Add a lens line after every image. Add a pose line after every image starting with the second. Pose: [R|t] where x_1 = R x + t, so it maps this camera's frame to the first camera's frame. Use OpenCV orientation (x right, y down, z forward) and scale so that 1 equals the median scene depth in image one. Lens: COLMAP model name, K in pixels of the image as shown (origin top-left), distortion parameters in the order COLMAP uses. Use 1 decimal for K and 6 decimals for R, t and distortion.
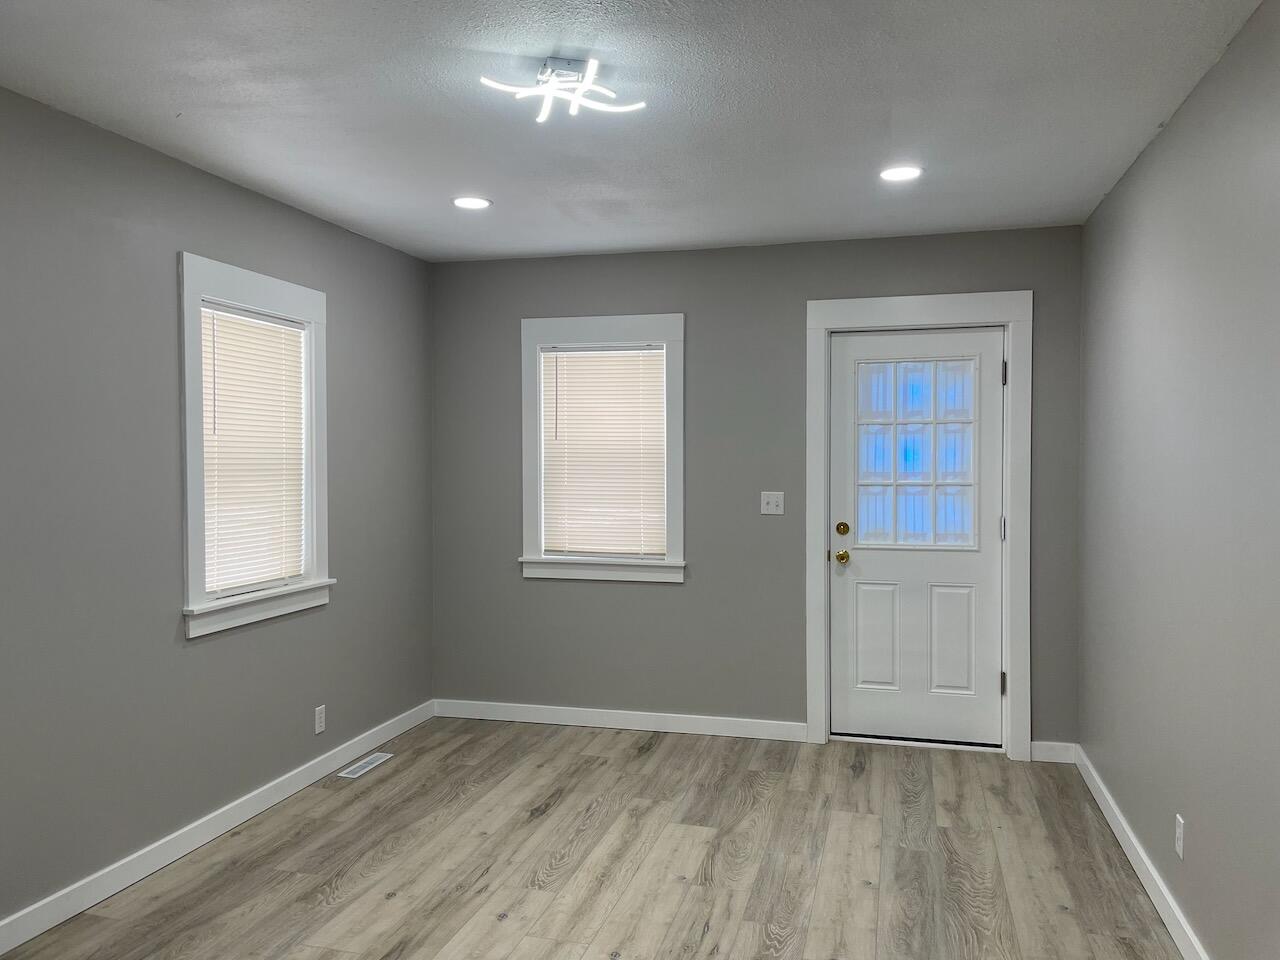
lens RADIAL K [[967.2, 0, 644.0], [0, 967.2, 473.9], [0, 0, 1]] dist [0.094197, -0.128360]
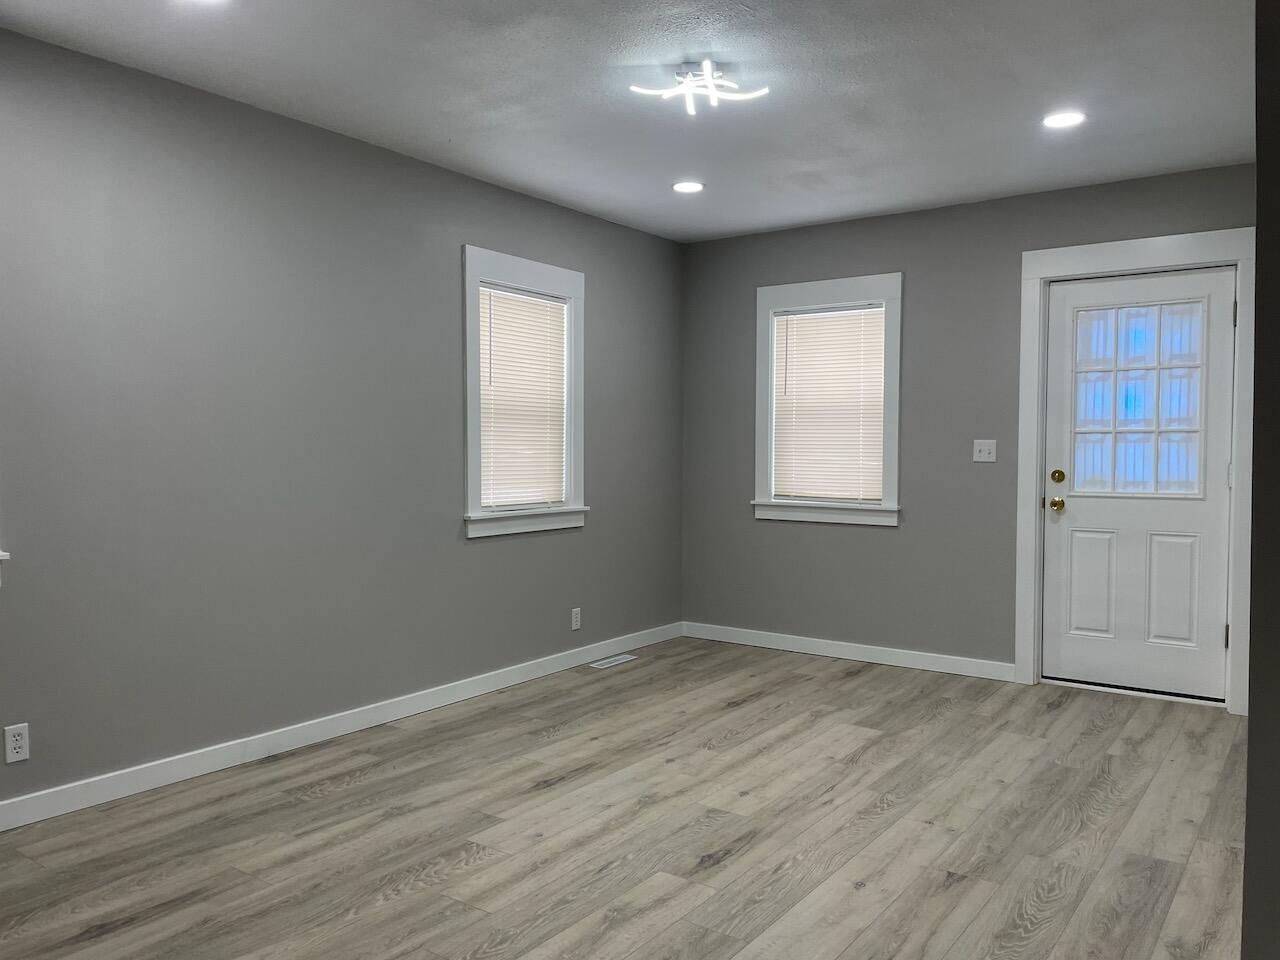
lens RADIAL K [[967.2, 0, 644.0], [0, 967.2, 473.9], [0, 0, 1]] dist [0.094197, -0.128360]
pose [[0.936012, 0.014521, -0.351670, 0.179304], [-0.010530, 0.999857, 0.013257, 0.050401], [0.351812, -0.008706, 0.936030, -0.116662]]
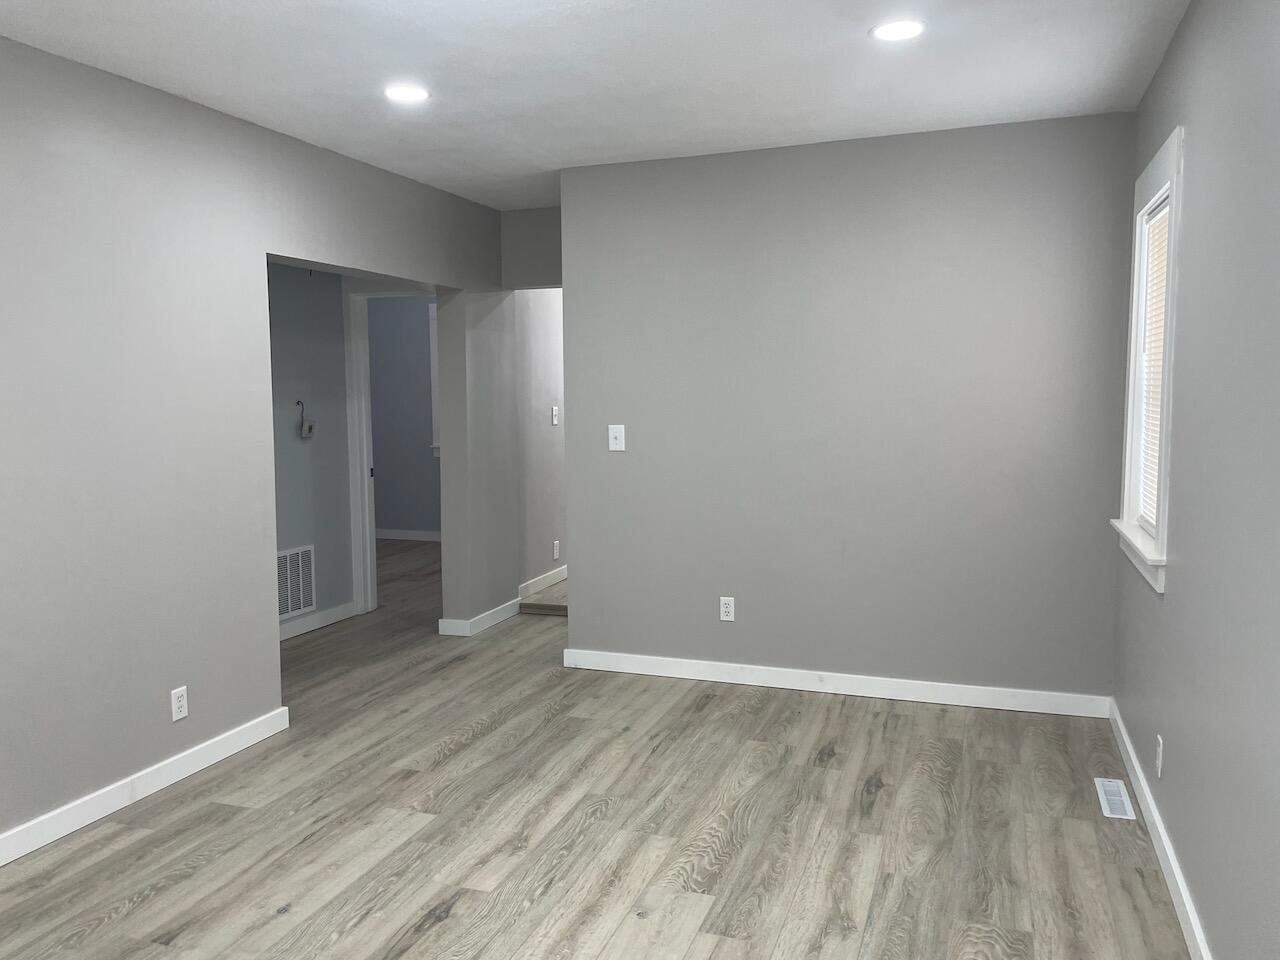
lens RADIAL K [[967.2, 0, 644.0], [0, 967.2, 473.9], [0, 0, 1]] dist [0.094197, -0.128360]
pose [[-0.996767, -0.000120, 0.080349, -0.198150], [0.008193, 0.994634, 0.103129, -0.016838], [-0.079930, 0.103454, -0.991417, 1.130340]]
